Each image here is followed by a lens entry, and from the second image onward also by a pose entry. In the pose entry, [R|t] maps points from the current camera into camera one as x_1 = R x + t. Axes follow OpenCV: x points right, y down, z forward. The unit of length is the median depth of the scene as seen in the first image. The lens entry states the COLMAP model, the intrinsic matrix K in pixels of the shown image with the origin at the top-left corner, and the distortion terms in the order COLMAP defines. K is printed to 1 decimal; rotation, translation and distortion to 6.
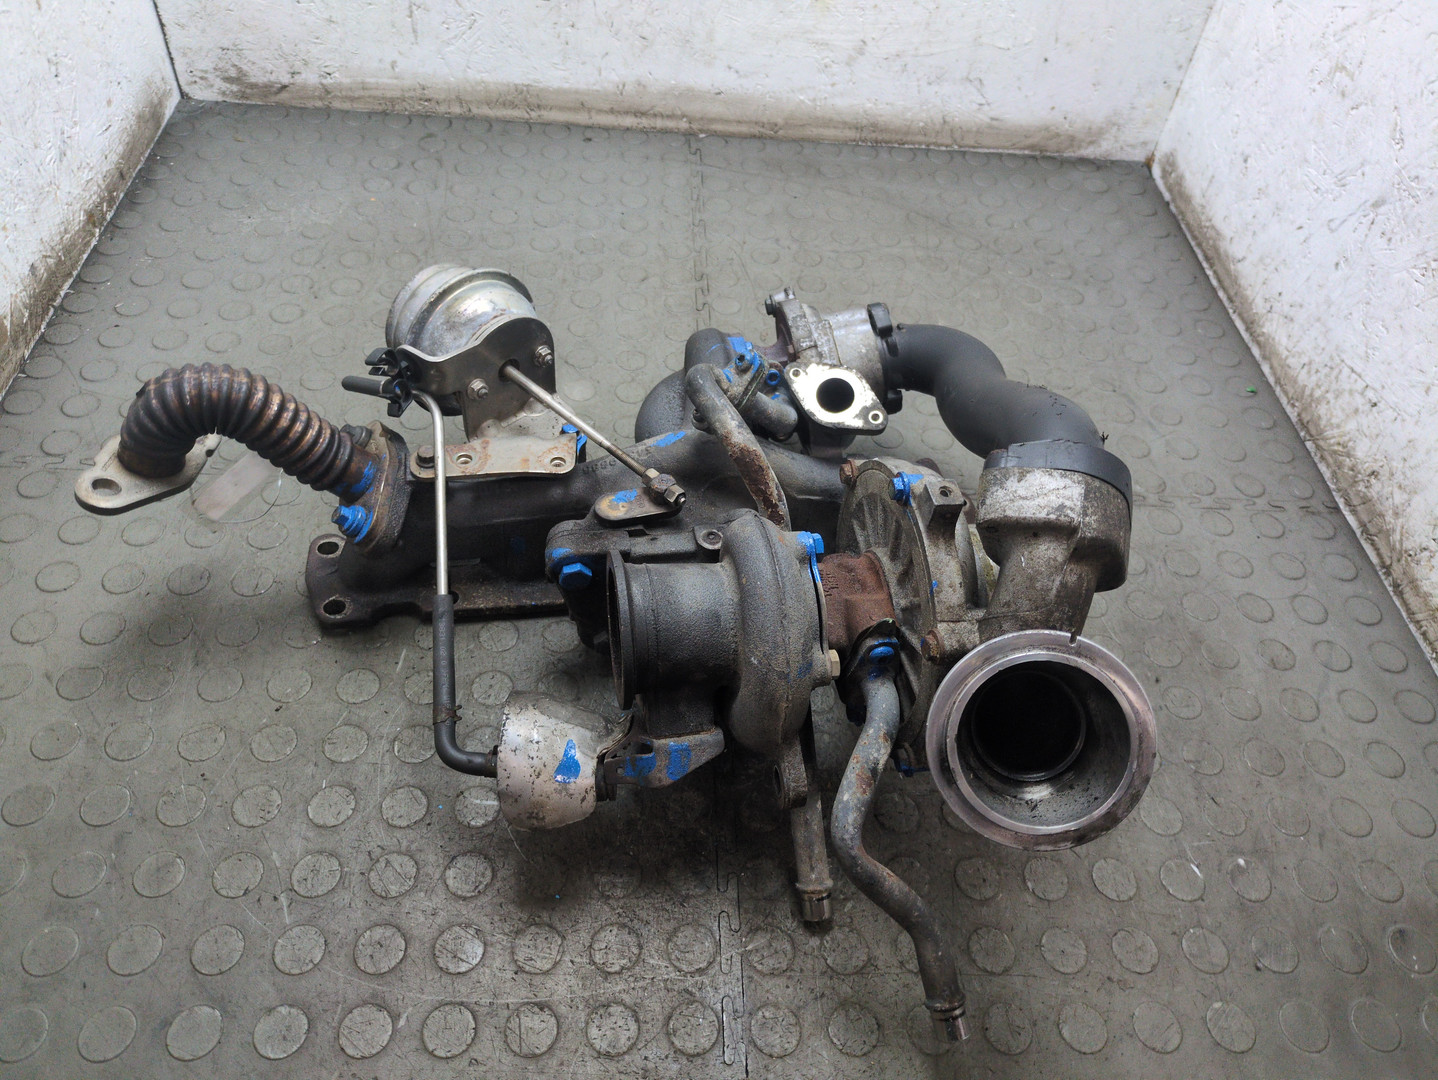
lens RADIAL K [[1104.1, 0, 729.1], [0, 1104.1, 531.8], [0, 0, 1]] dist [0.017304, -0.025554]
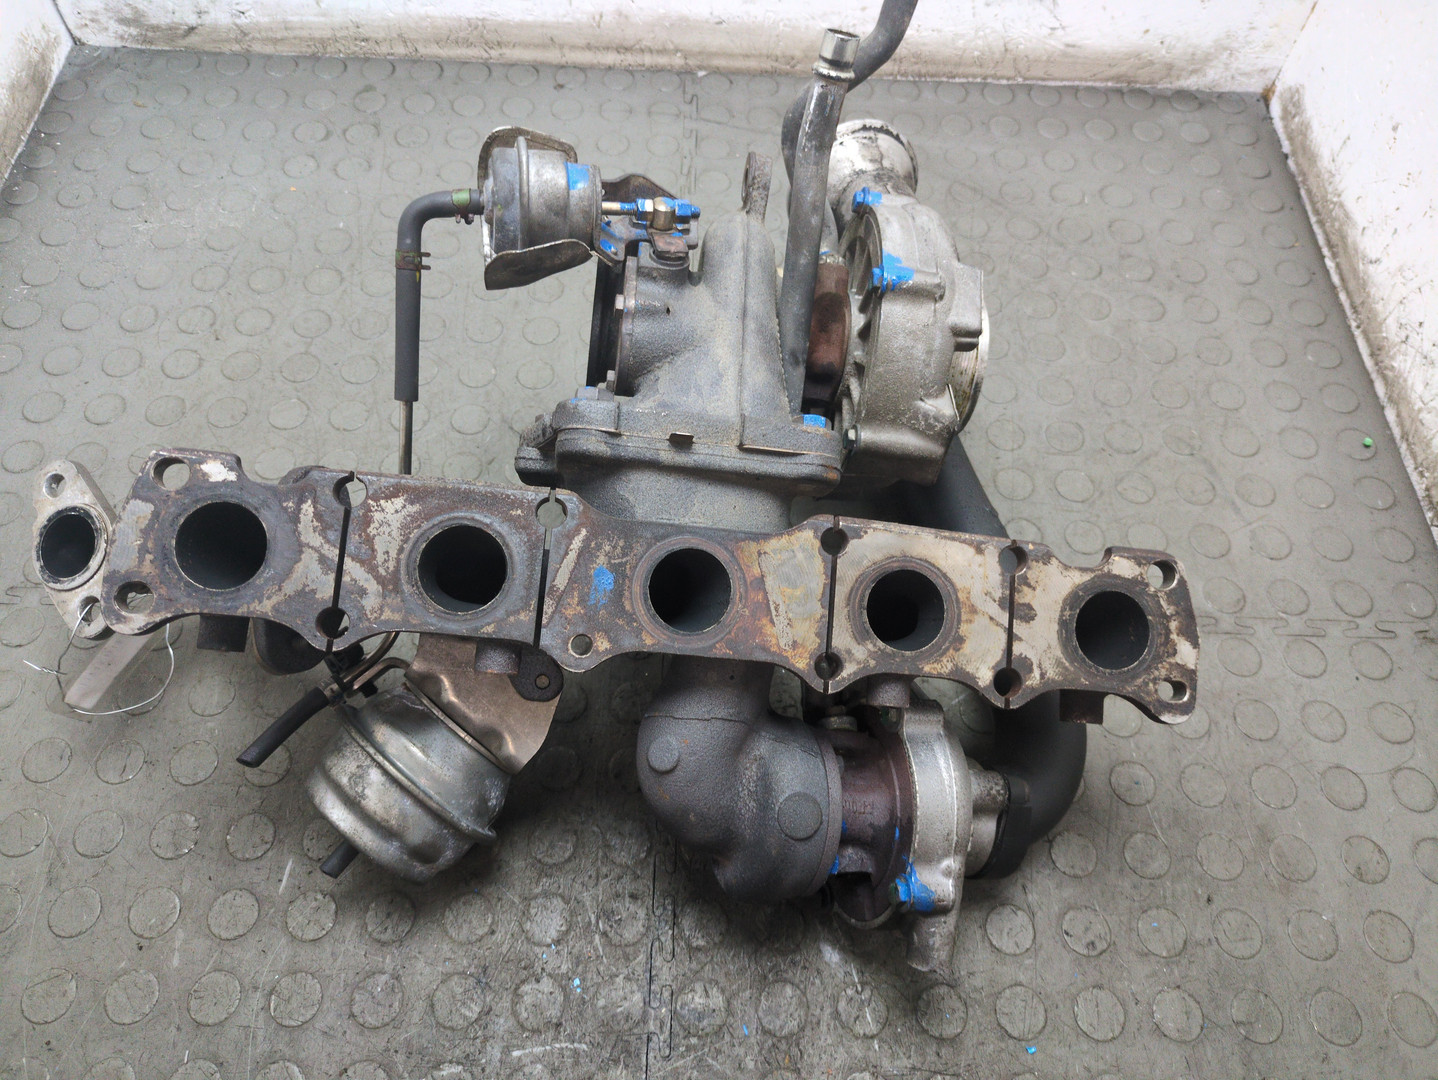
lens RADIAL K [[1104.1, 0, 723.1], [0, 1104.1, 535.8], [0, 0, 1]] dist [0.017304, -0.025554]
pose [[0.997550, 0.015817, -0.068145, 0.065778], [-0.003134, 0.983231, 0.182338, -0.218340], [0.069886, -0.181677, 0.980872, 0.181205]]
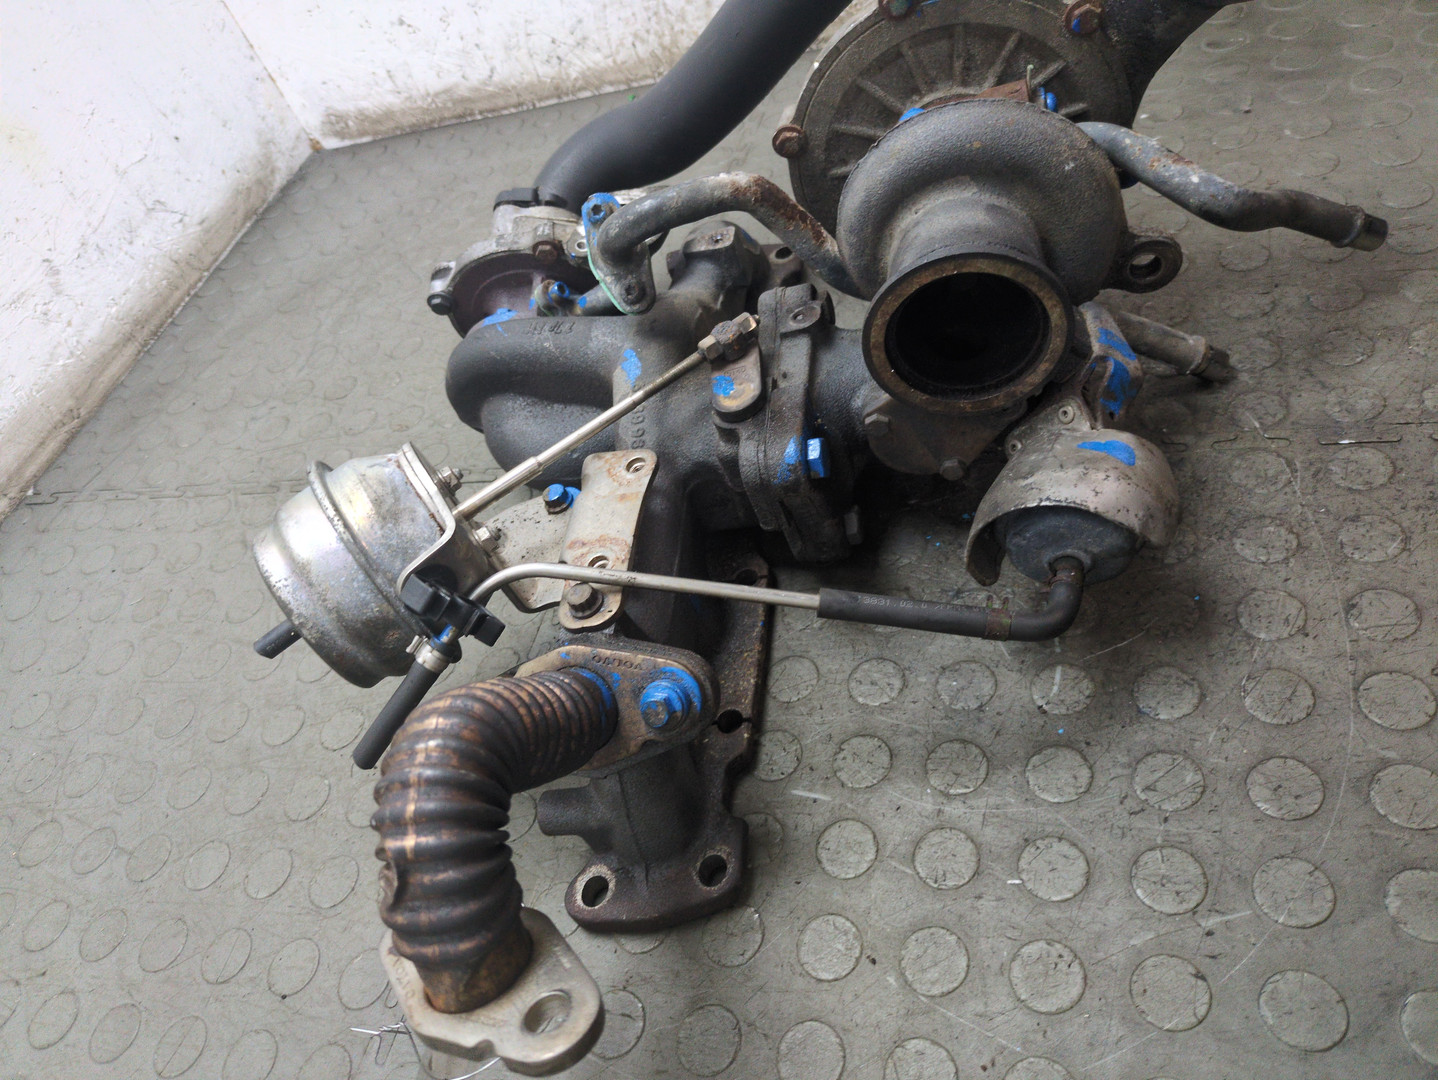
lens RADIAL K [[1104.1, 0, 709.8], [0, 1104.1, 509.3], [0, 0, 1]] dist [0.017304, -0.025554]
pose [[0.251574, -0.808337, 0.532261, -0.397914], [0.897544, 0.400615, 0.184182, -0.101746], [-0.362113, 0.431392, 0.826302, 0.283638]]
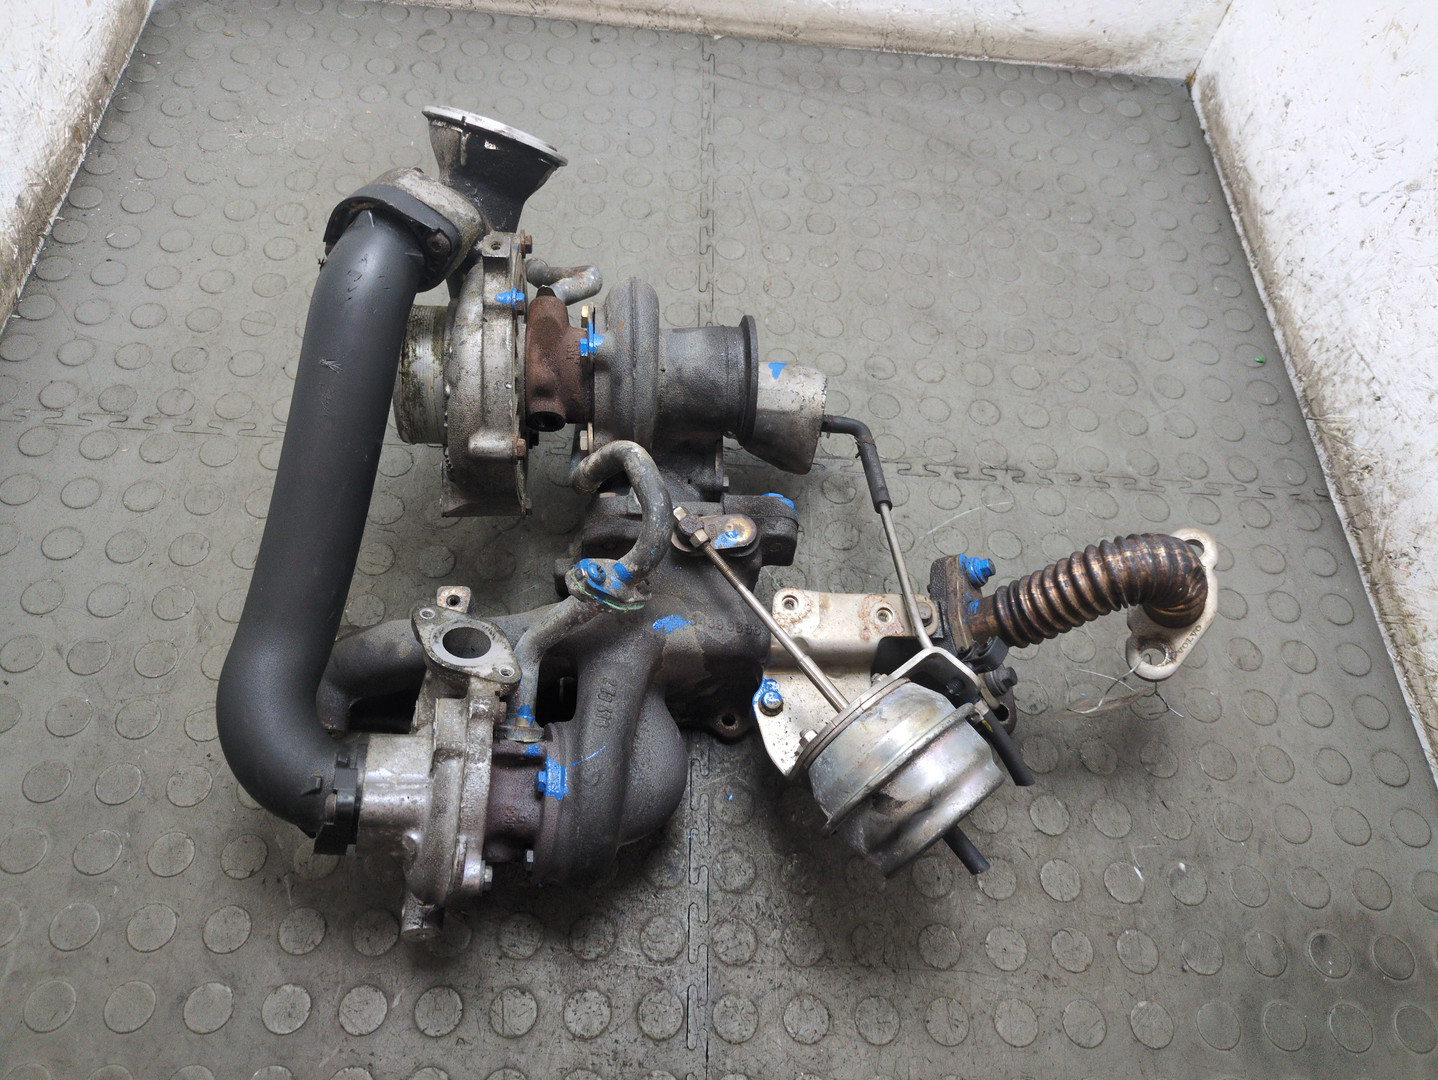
lens RADIAL K [[1104.1, 0, 736.2], [0, 1104.1, 533.4], [0, 0, 1]] dist [0.017304, -0.025554]
pose [[0.999126, 0.041567, -0.004301, 0.016914], [-0.040244, 0.984812, 0.168897, -0.127792], [0.011256, -0.168576, 0.985624, -0.002846]]
